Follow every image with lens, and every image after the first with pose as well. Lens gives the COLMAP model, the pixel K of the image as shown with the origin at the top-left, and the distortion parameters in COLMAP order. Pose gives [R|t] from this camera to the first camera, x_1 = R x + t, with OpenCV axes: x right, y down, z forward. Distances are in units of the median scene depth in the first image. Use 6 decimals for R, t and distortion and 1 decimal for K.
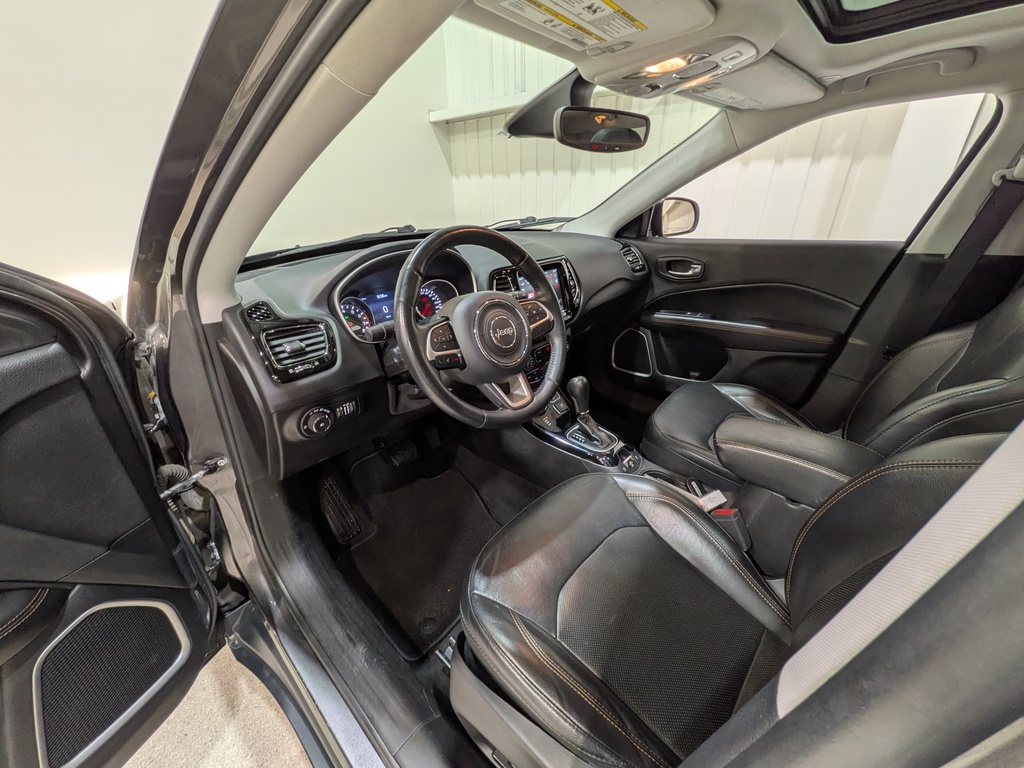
lens RADIAL K [[404.9, 0, 510.2], [0, 404.9, 374.9], [0, 0, 1]] dist [0.013202, -0.000020]
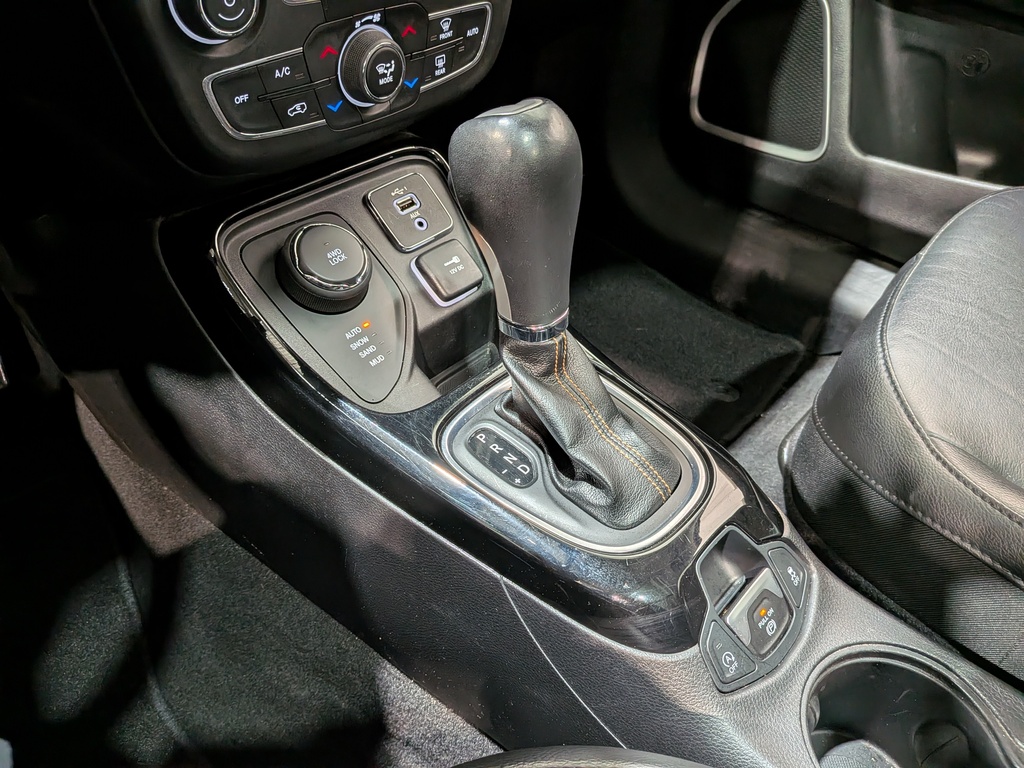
lens RADIAL K [[770.6, 0, 509.2], [0, 770.6, 416.1], [0, 0, 1]] dist [0.002733, 0.000196]
pose [[0.997285, 0.033910, 0.065365, 0.146025], [-0.052522, 0.949731, 0.308631, 0.028101], [-0.051613, -0.311227, 0.948933, 0.657747]]
